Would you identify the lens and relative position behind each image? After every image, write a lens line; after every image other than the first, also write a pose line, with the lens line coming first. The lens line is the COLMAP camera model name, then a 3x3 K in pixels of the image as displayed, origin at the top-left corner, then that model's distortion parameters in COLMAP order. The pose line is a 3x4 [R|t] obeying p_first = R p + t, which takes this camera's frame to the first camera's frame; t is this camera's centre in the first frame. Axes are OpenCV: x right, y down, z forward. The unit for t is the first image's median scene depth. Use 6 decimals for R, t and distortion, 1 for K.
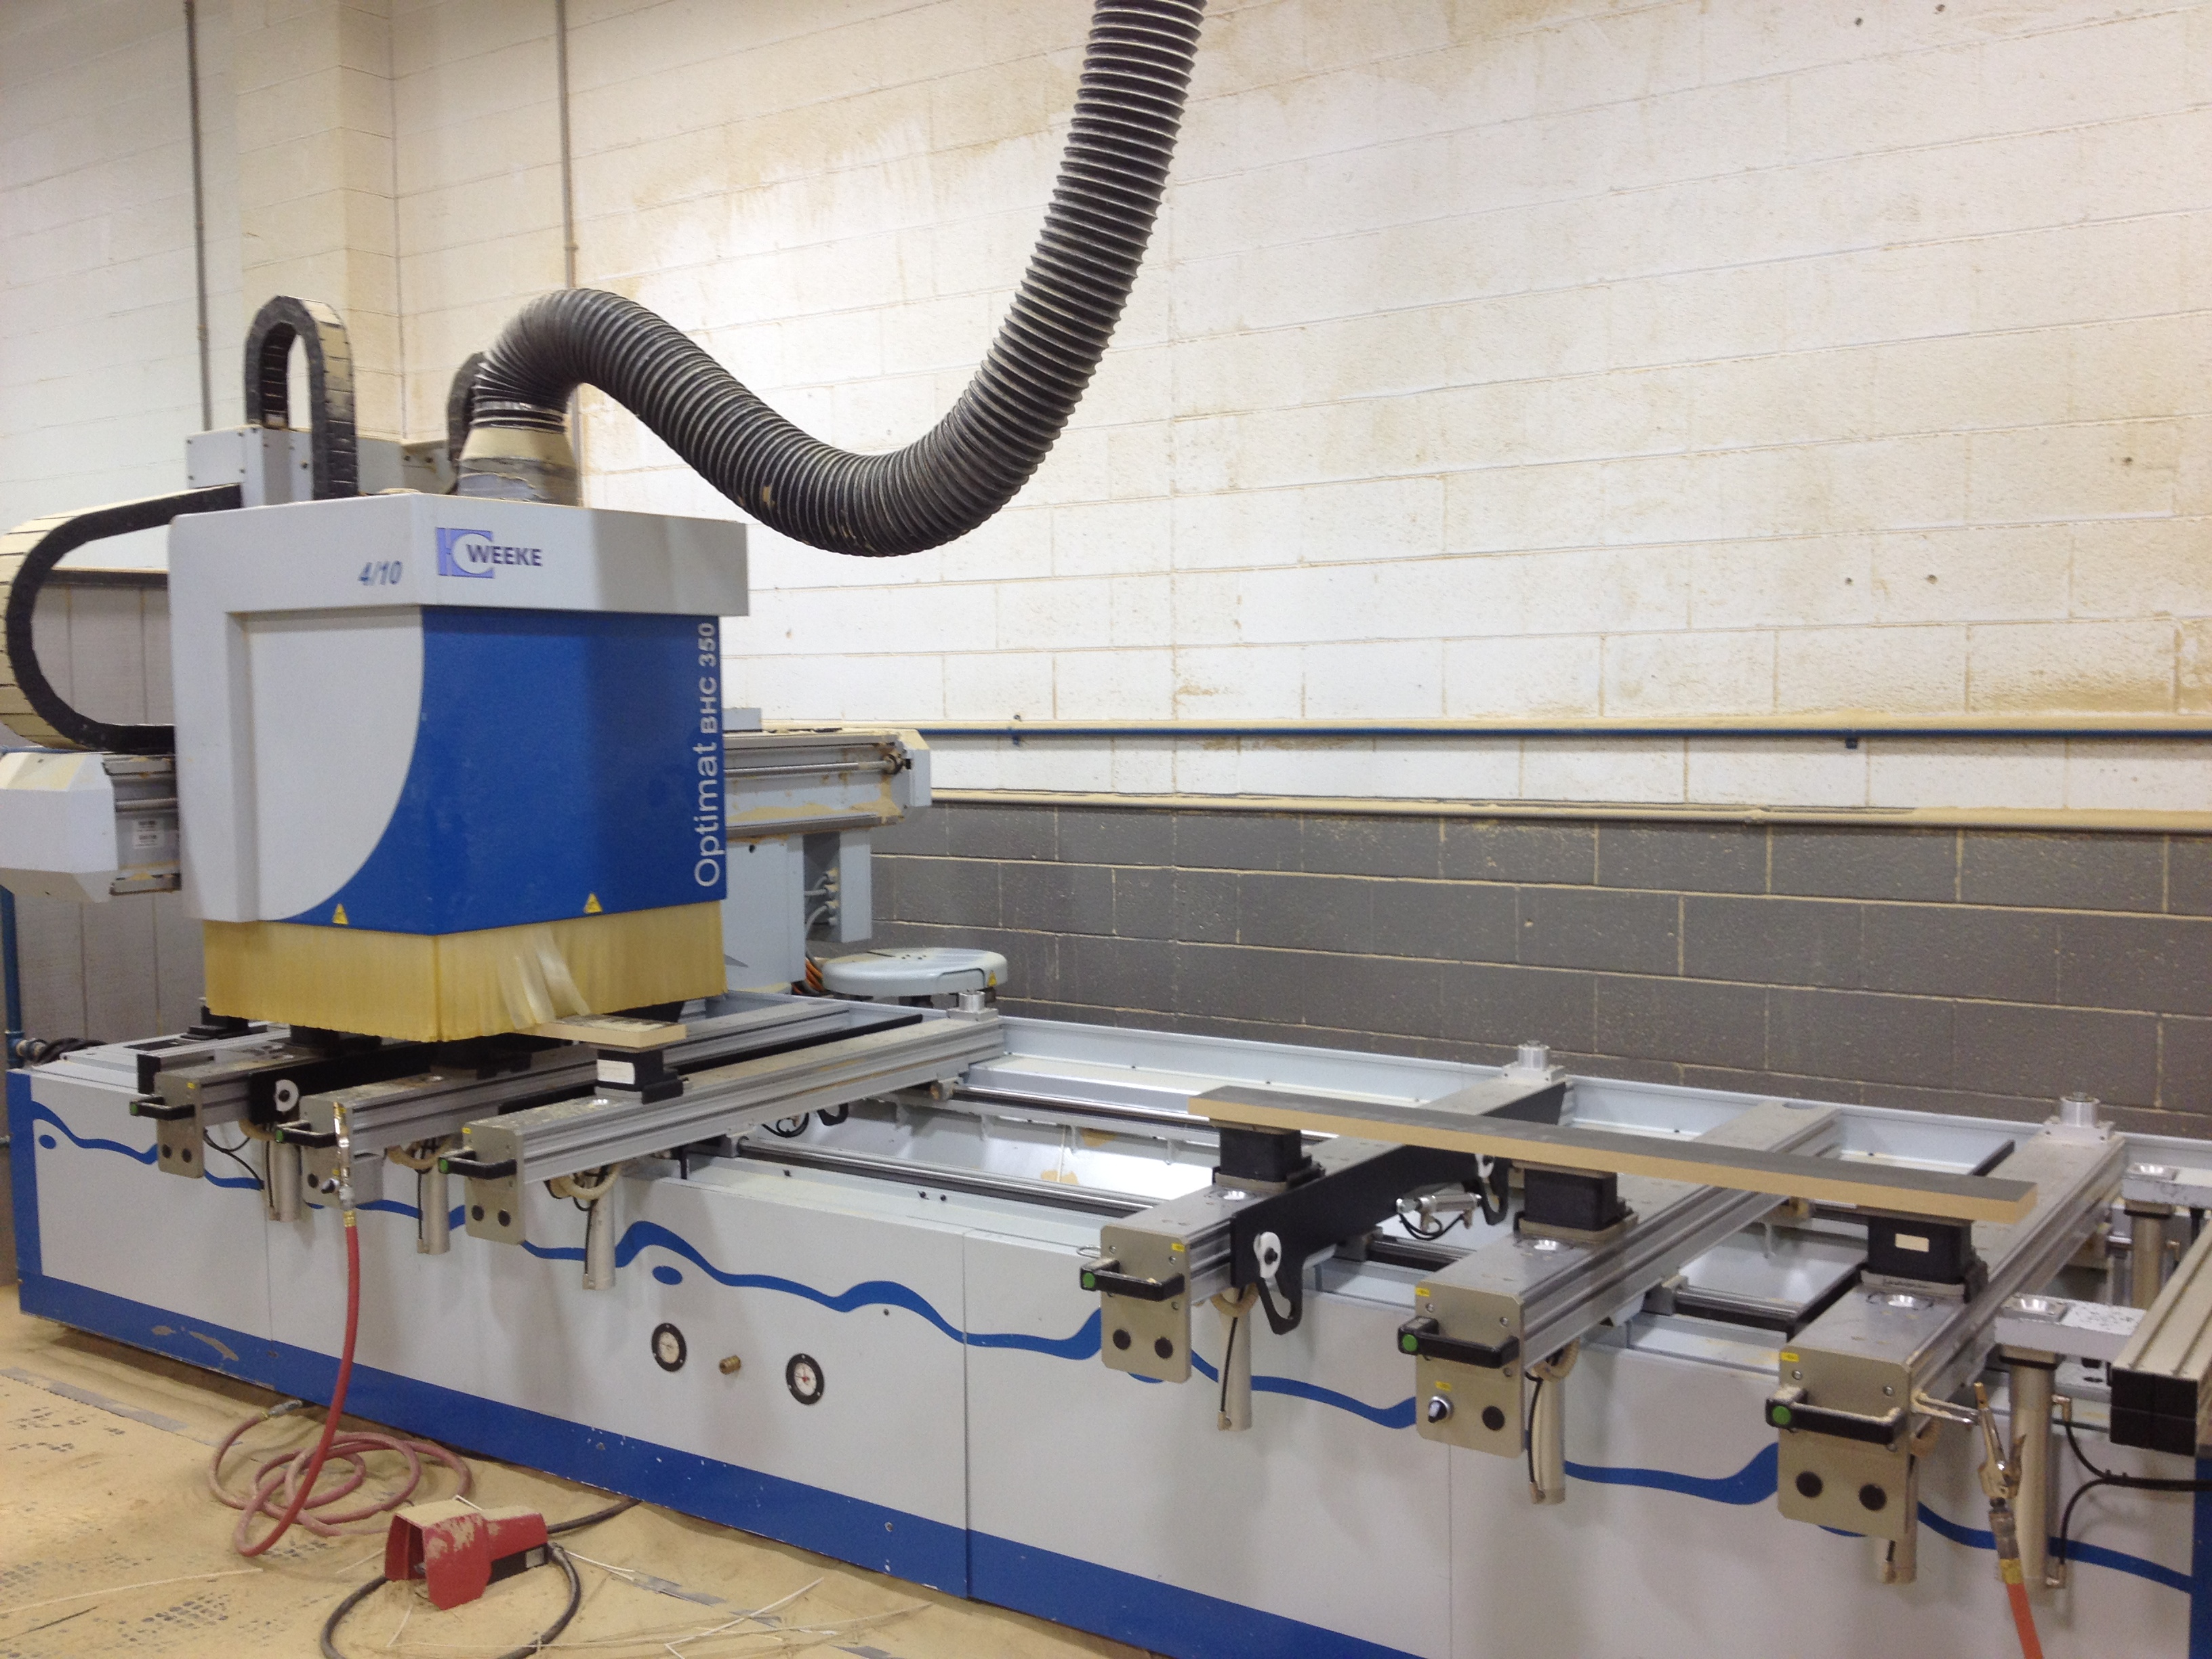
lens RADIAL K [[2057.5, 0, 1106.0], [0, 2057.5, 829.5], [0, 0, 1]] dist [0.226109, -0.506207]
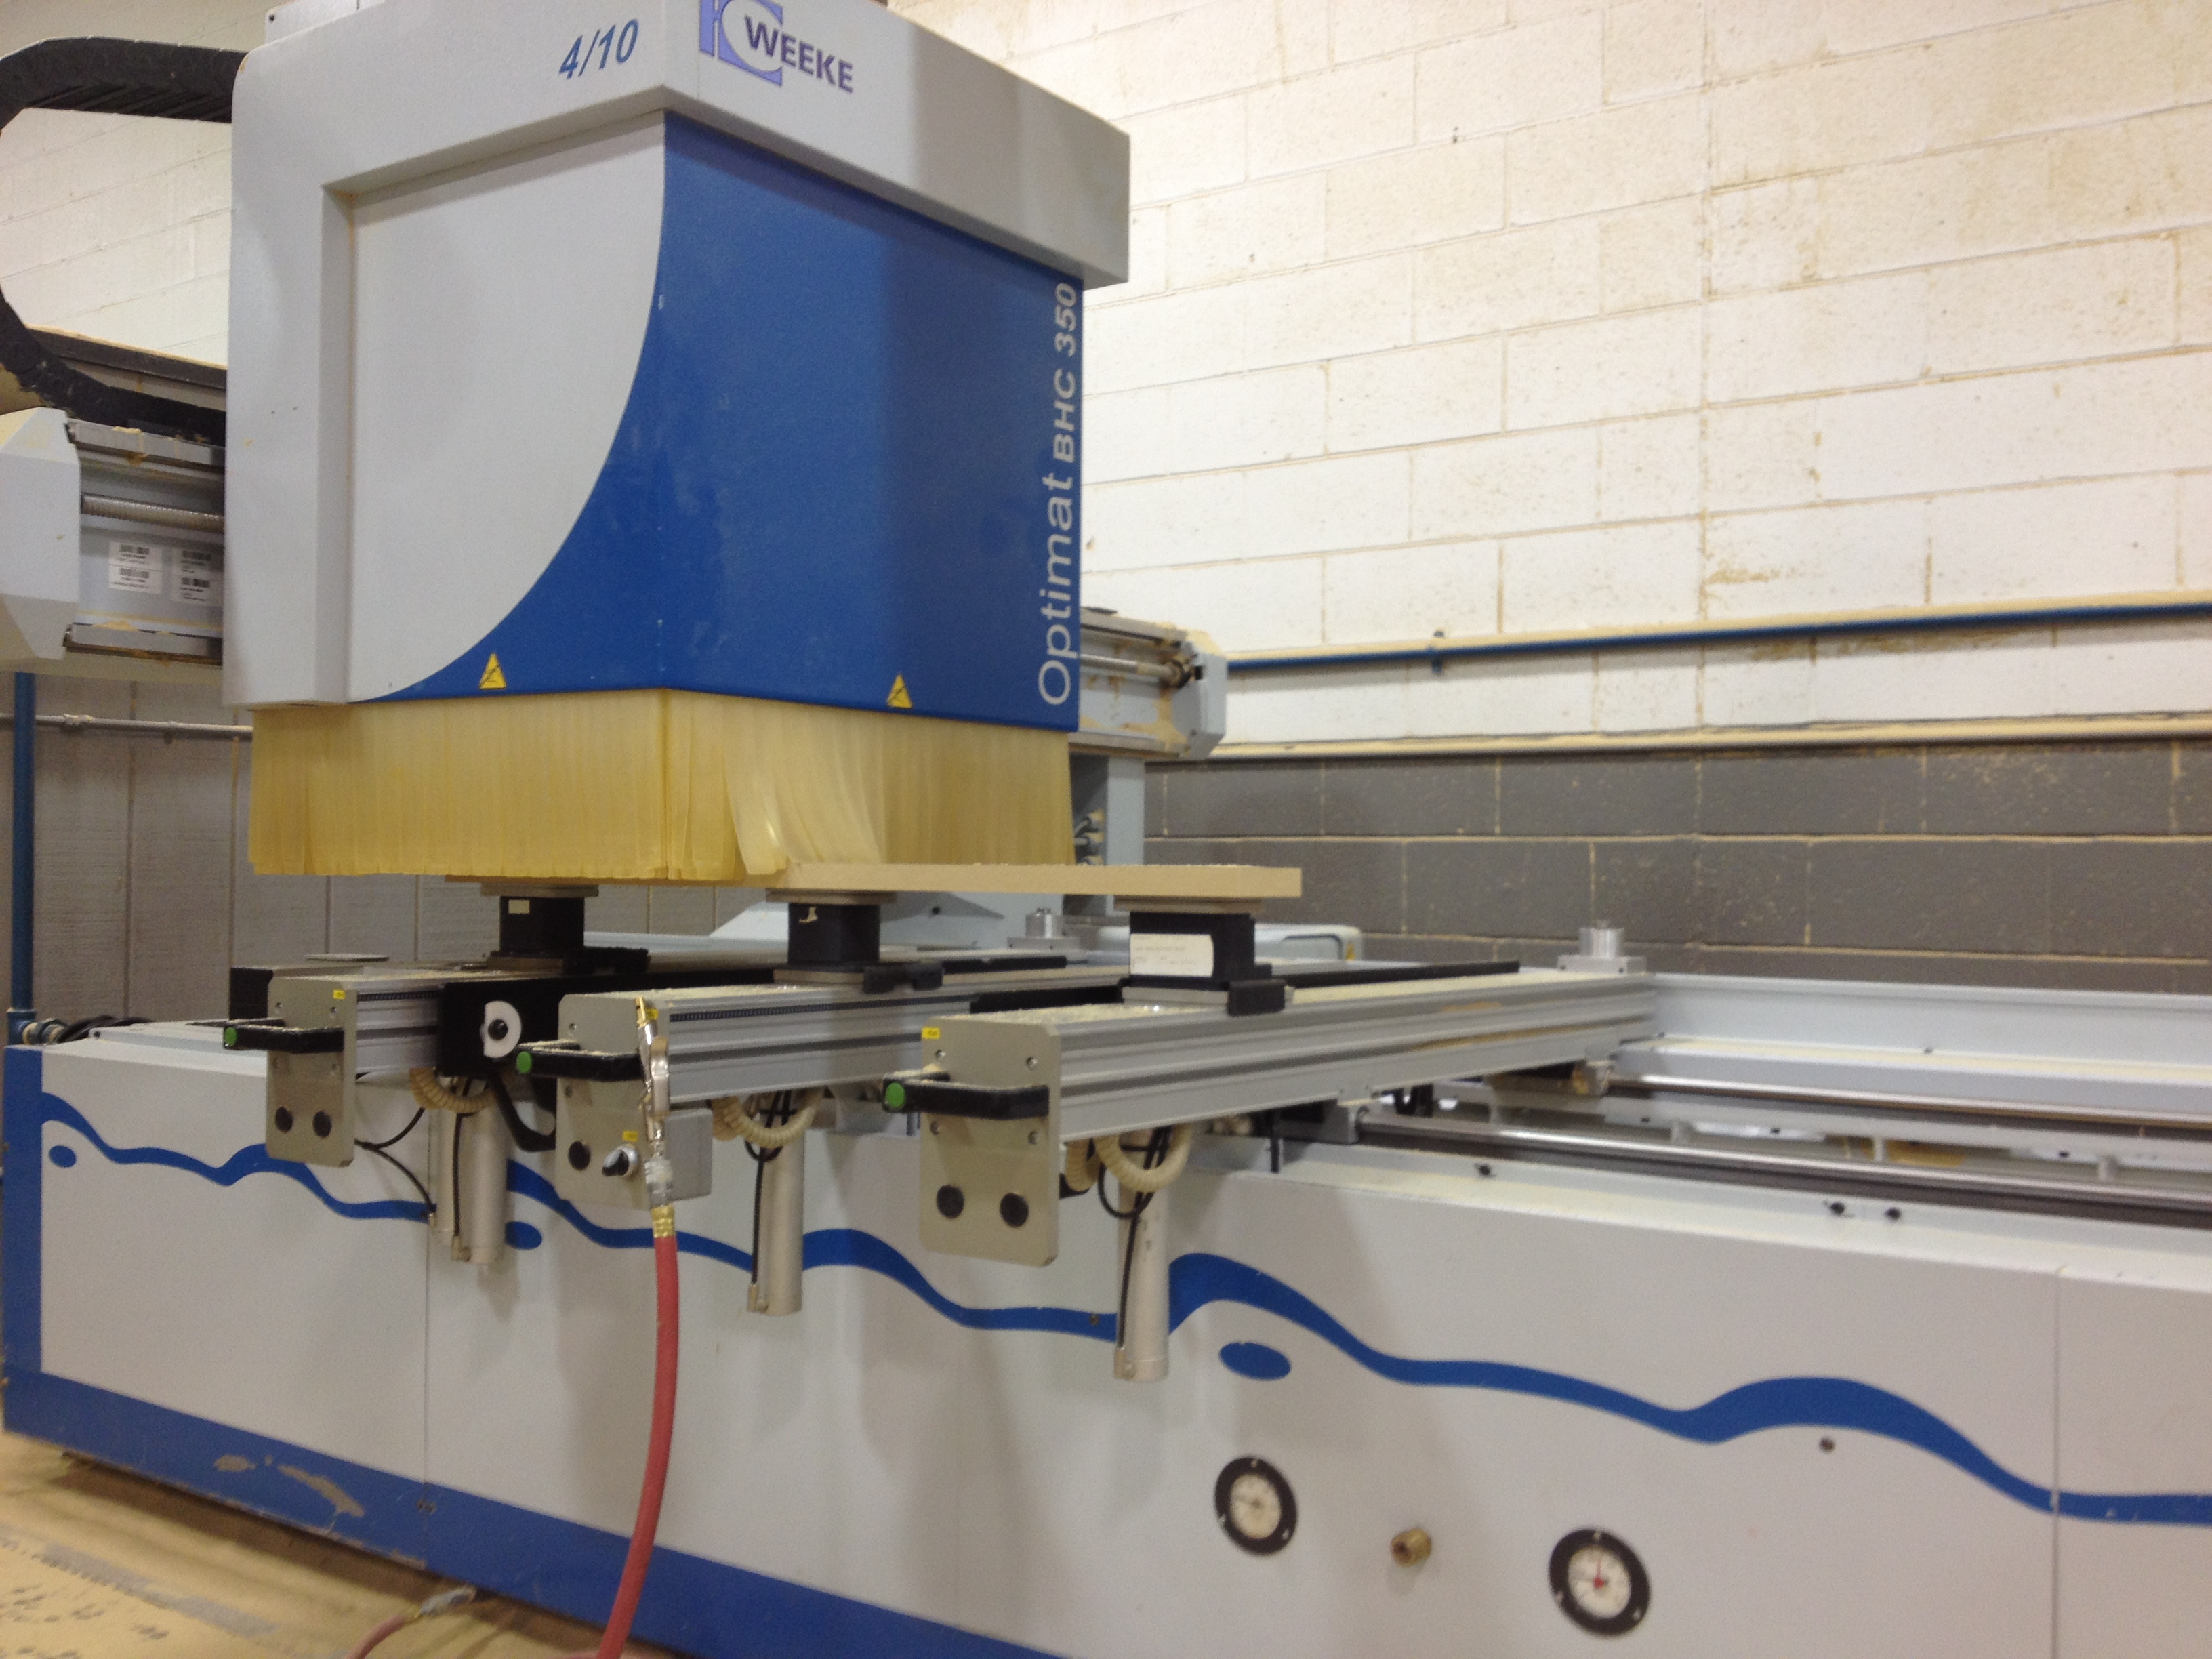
lens RADIAL K [[2072.8, 0, 1113.9], [0, 2072.8, 848.5], [0, 0, 1]] dist [0.186649, -0.420558]
pose [[0.999676, 0.024199, -0.007869, -0.169171], [-0.024750, 0.996517, -0.079632, 0.090304], [0.005915, 0.079801, 0.996793, 0.332720]]
